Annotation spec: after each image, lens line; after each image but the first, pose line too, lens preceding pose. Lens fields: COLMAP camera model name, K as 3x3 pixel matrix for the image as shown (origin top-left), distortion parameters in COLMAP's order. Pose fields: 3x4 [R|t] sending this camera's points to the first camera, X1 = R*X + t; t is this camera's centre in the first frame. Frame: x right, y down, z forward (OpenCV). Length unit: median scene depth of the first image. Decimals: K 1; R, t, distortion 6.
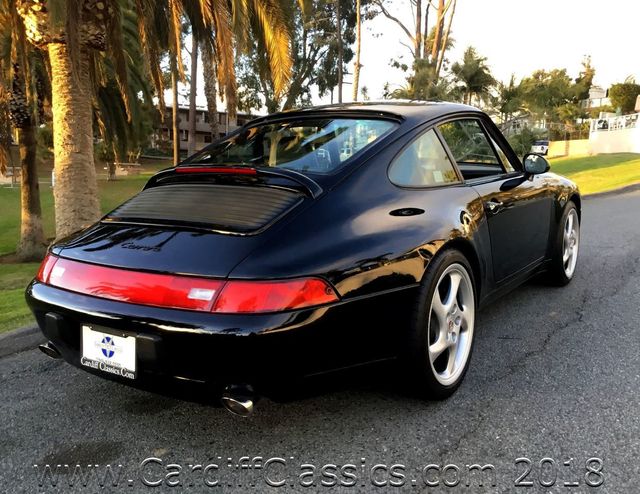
lens RADIAL K [[607.6, 0, 327.8], [0, 607.6, 246.3], [0, 0, 1]] dist [0.101555, -0.185140]
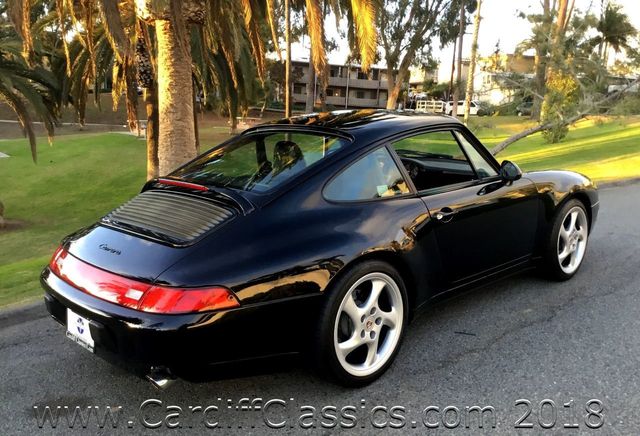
lens RADIAL K [[603.9, 0, 328.9], [0, 603.9, 223.8], [0, 0, 1]] dist [0.146624, -0.293143]
pose [[0.979211, 0.047967, -0.197093, 0.088764], [-0.039094, 0.998050, 0.048670, -0.029857], [0.199043, -0.039953, 0.979176, -0.035485]]
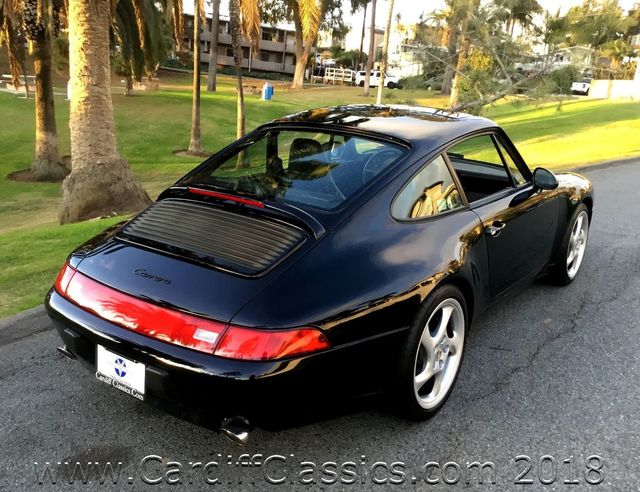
lens RADIAL K [[625.5, 0, 337.9], [0, 625.5, 252.7], [0, 0, 1]] dist [0.097004, -0.159820]
pose [[0.997822, 0.064822, -0.012260, 0.006868], [-0.062665, 0.989398, 0.131011, -0.046621], [0.020622, -0.129958, 0.991305, -0.019301]]
